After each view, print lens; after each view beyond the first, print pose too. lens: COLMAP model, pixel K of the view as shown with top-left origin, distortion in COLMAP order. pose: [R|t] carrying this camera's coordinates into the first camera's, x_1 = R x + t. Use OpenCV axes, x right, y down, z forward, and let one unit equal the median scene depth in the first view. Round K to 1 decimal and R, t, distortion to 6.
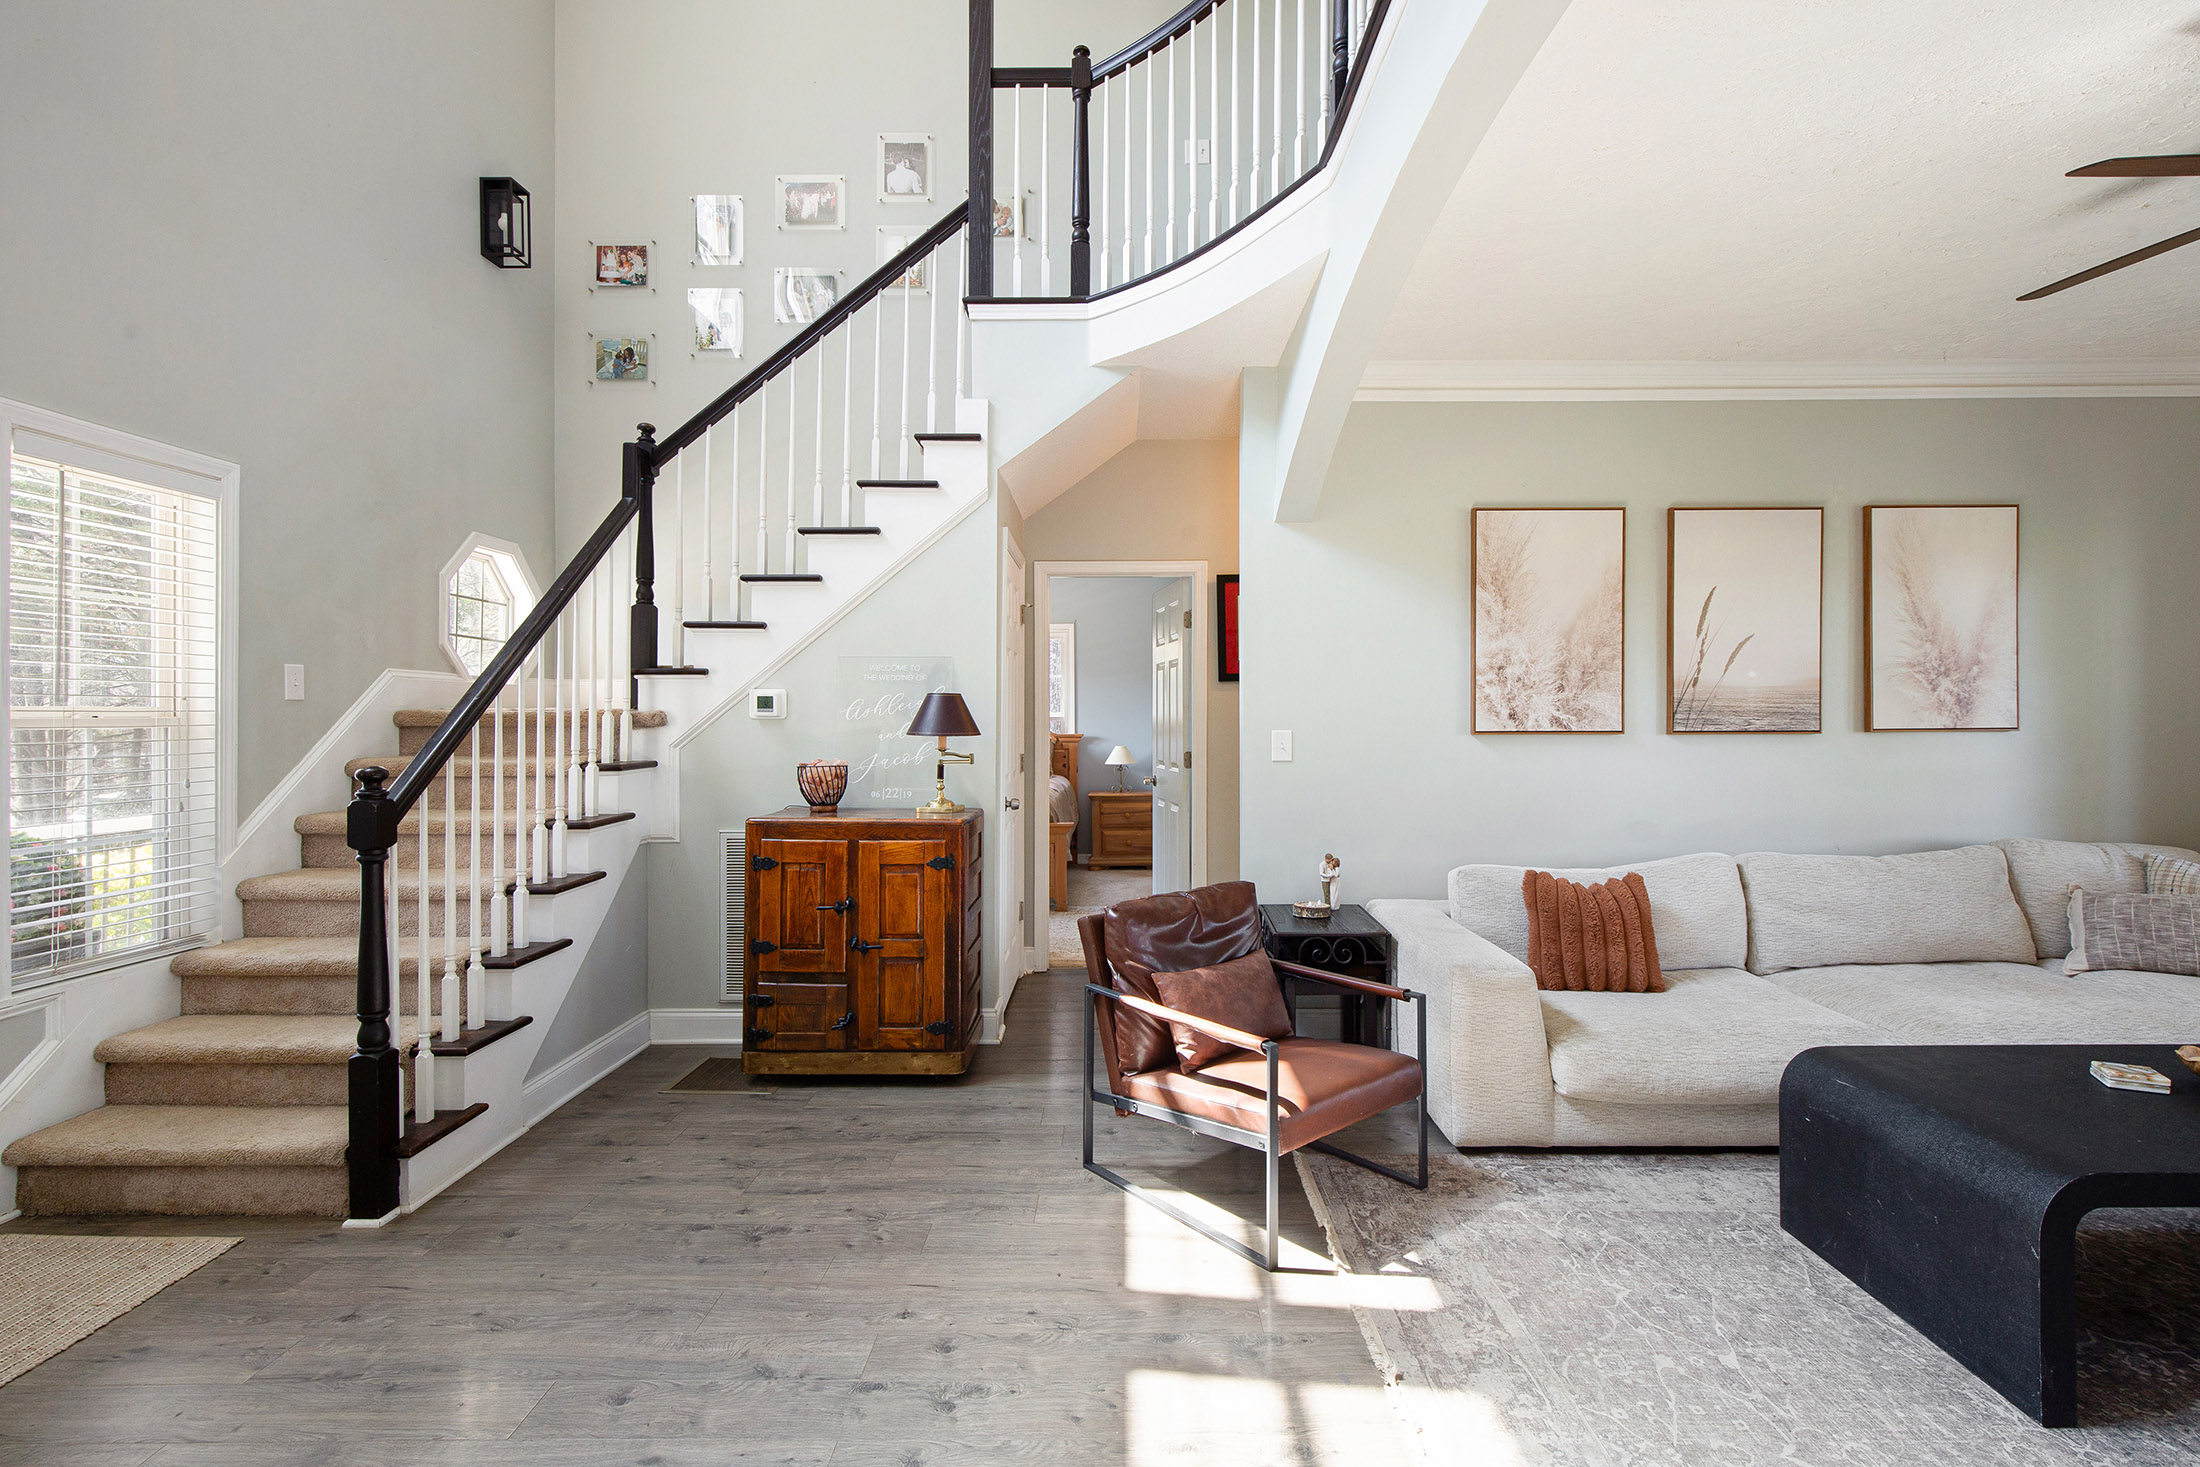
lens RADIAL K [[1000.4, 0, 1134.3], [0, 1000.4, 731.6], [0, 0, 1]] dist [-0.000259, -0.000501]
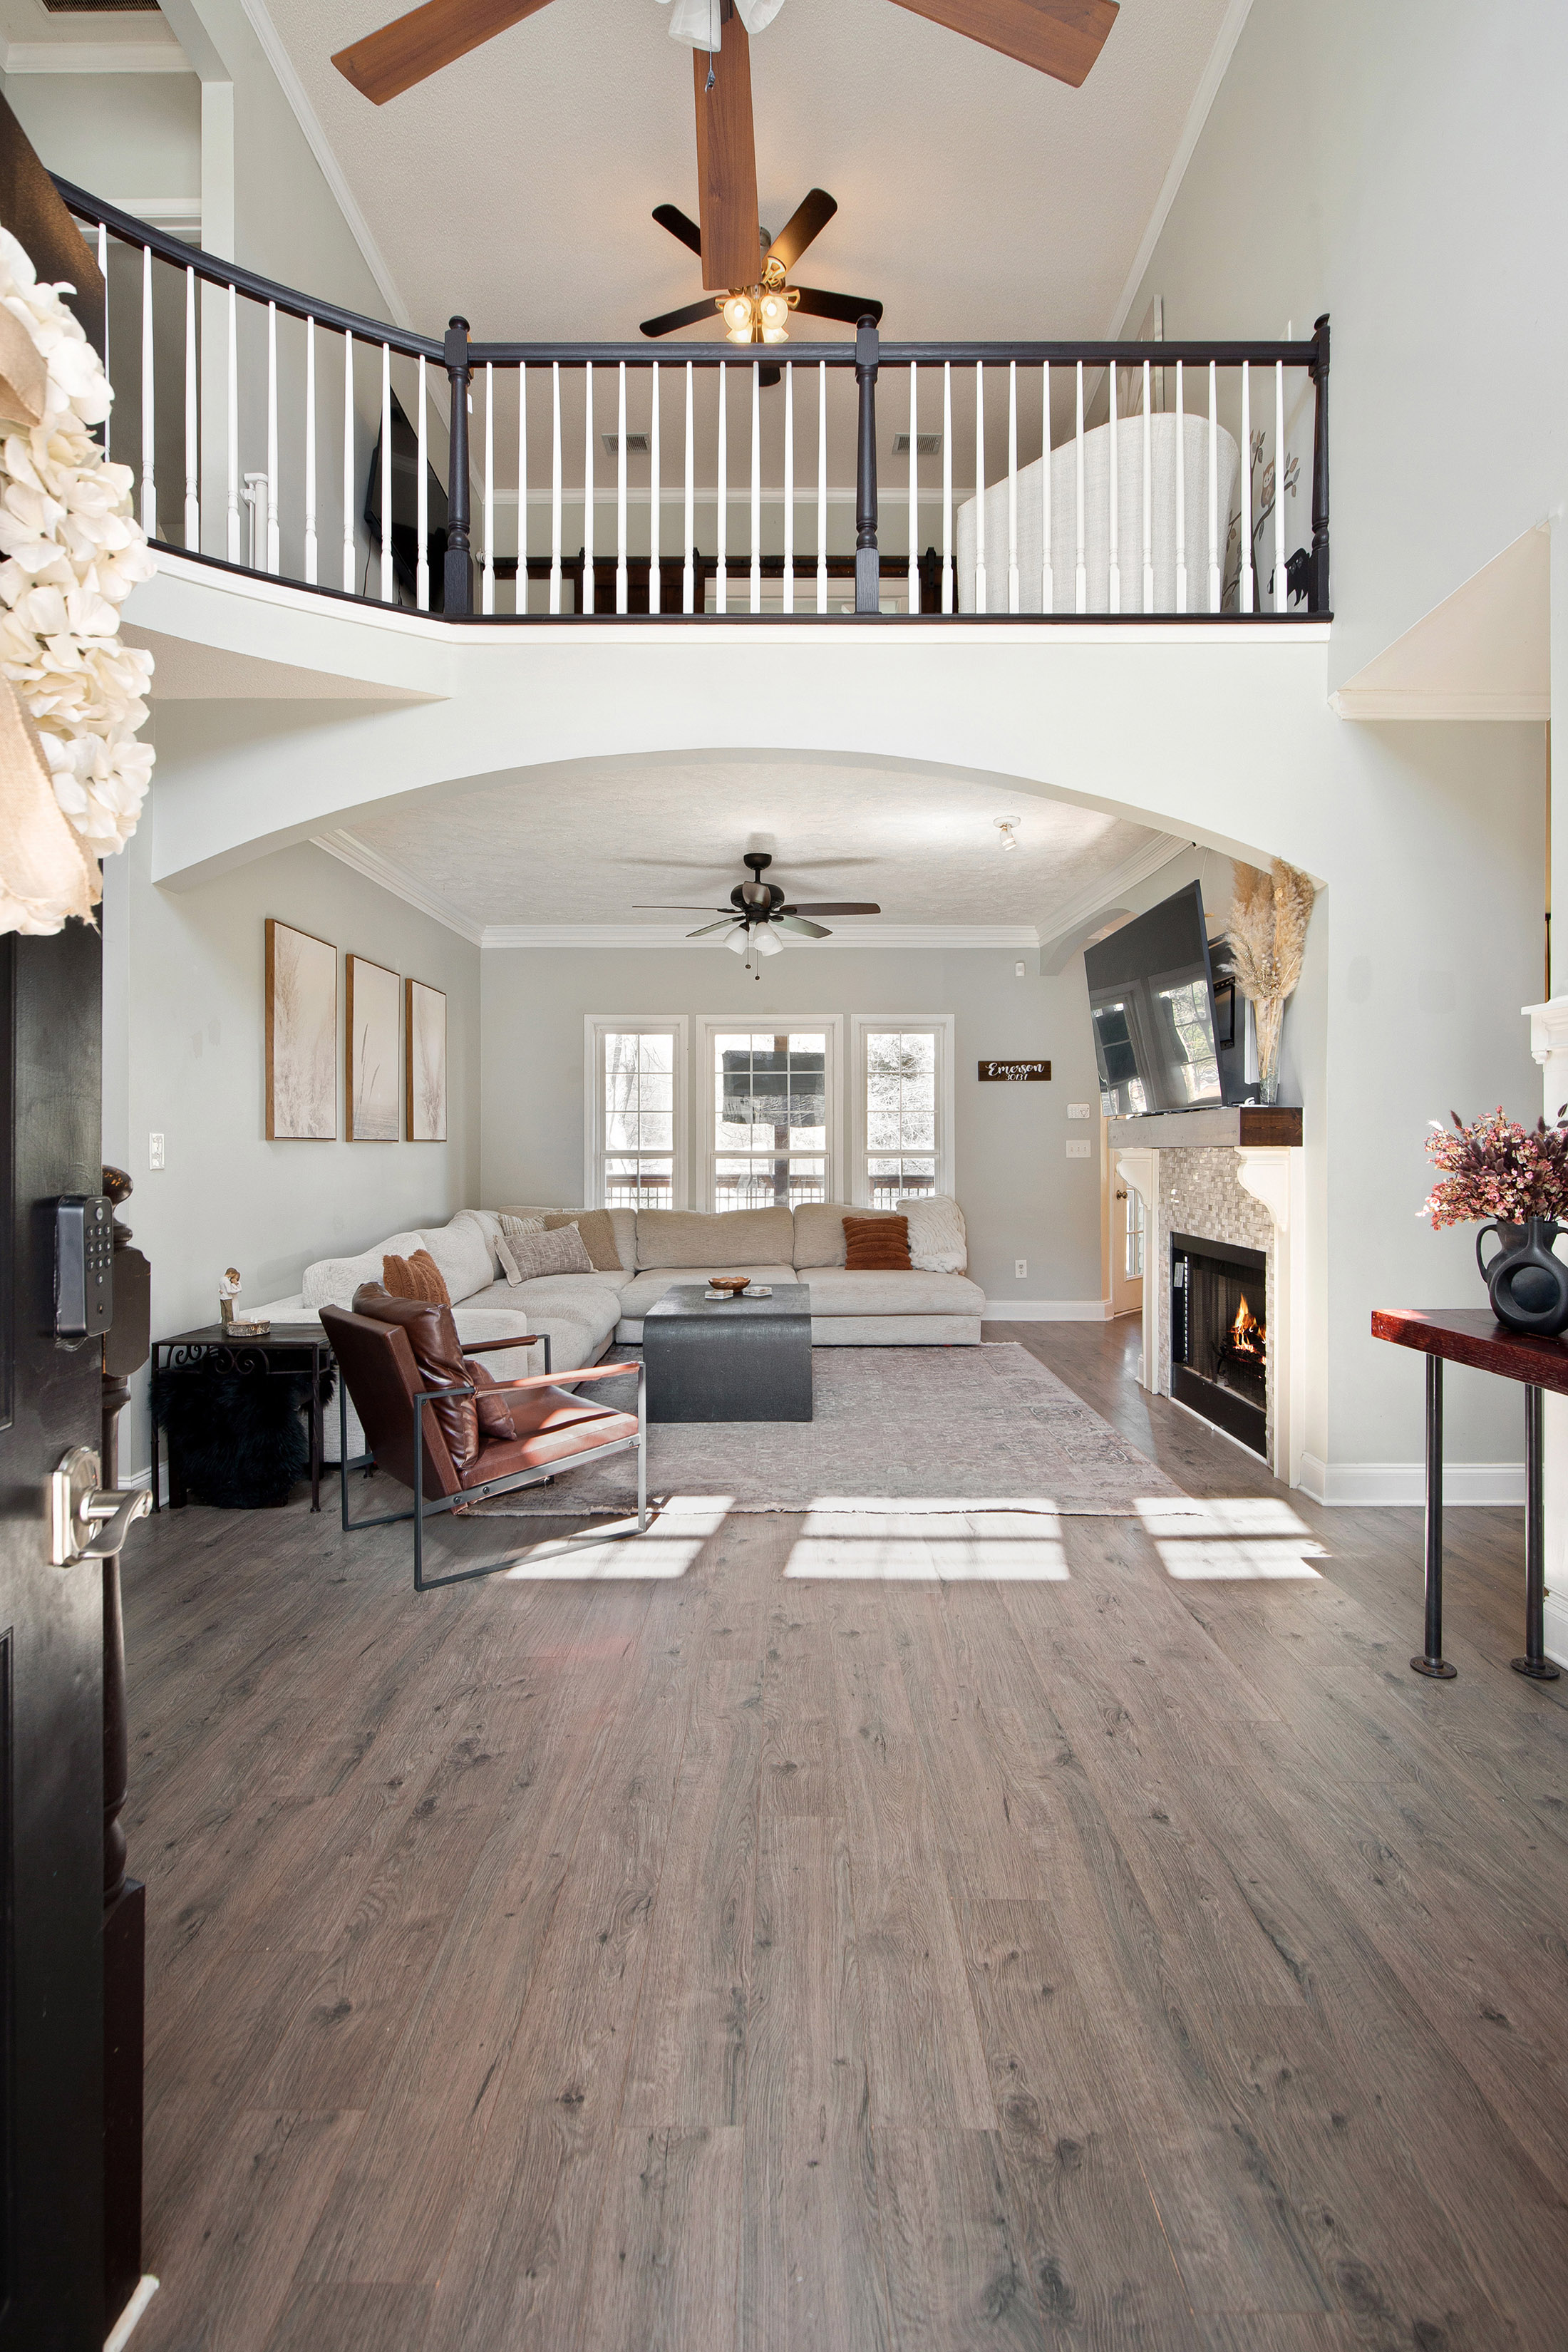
lens RADIAL K [[1073.5, 0, 779.5], [0, 1073.5, 1149.9], [0, 0, 1]] dist [-0.000771, -0.000455]
pose [[0.016020, 0.002944, 0.999867, -0.767648], [0.010391, 0.999941, -0.003111, 0.022073], [-0.999818, 0.010439, 0.015988, 0.471910]]
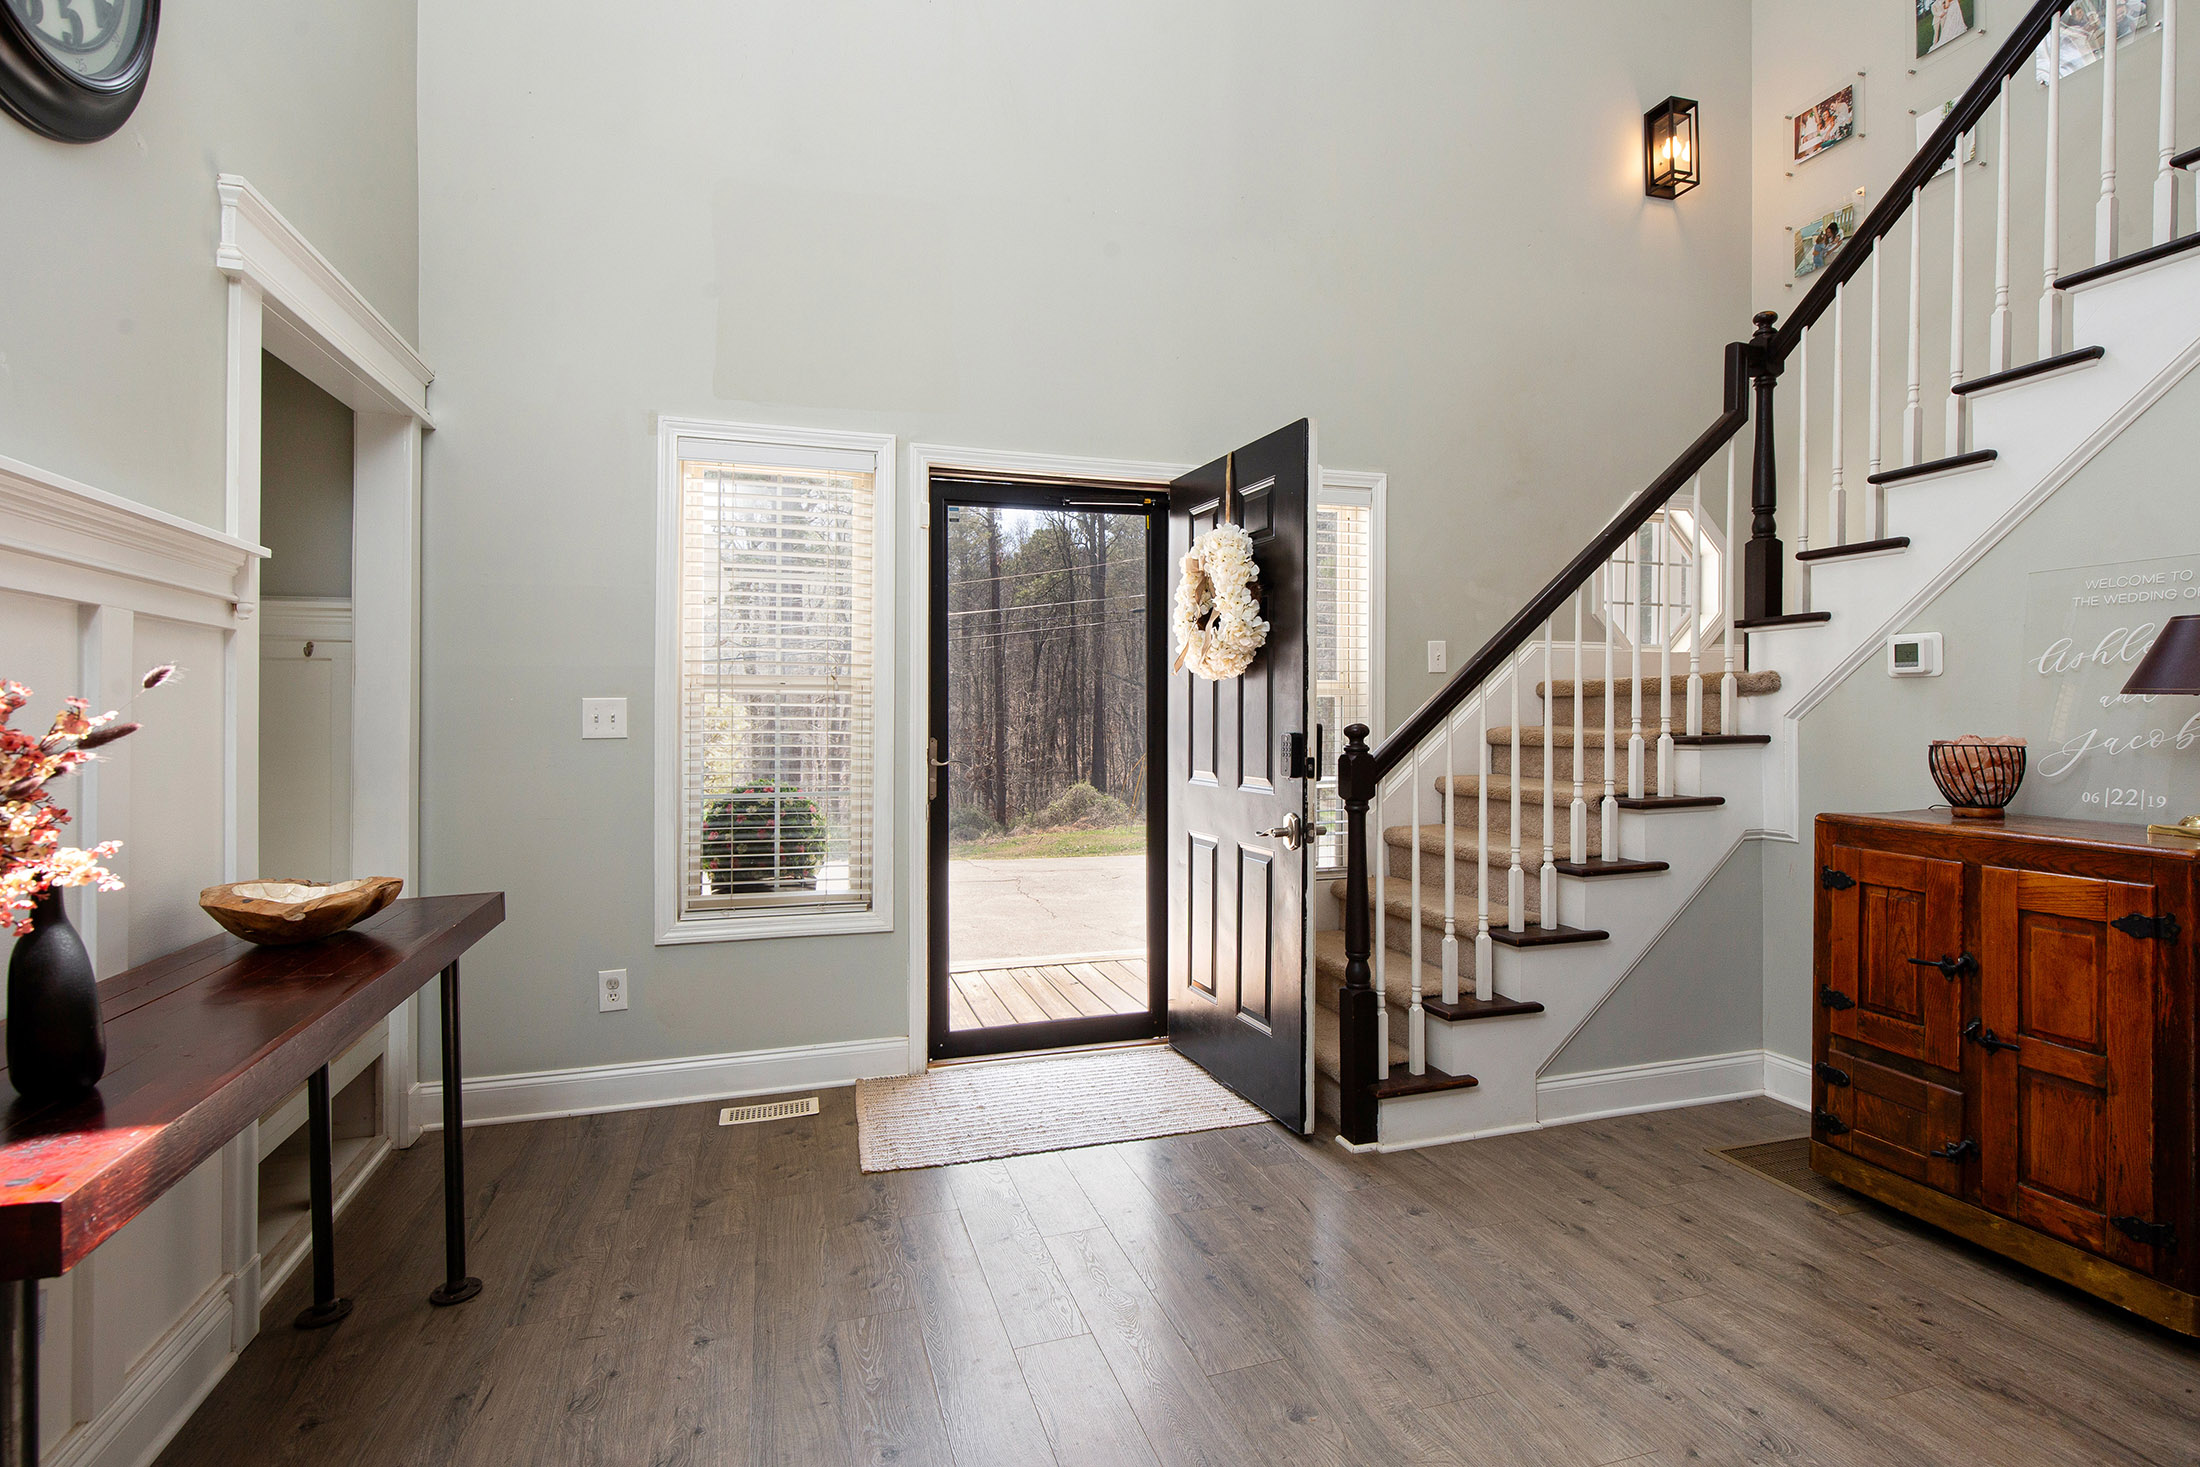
lens RADIAL K [[1070.8, 0, 1122.6], [0, 1070.8, 709.9], [0, 0, 1]] dist [0.000348, -0.000098]
pose [[0.305424, -0.007104, -0.952190, 0.171224], [-0.007427, 0.999924, -0.009843, 0.021631], [0.952187, 0.010078, 0.305348, 0.263084]]
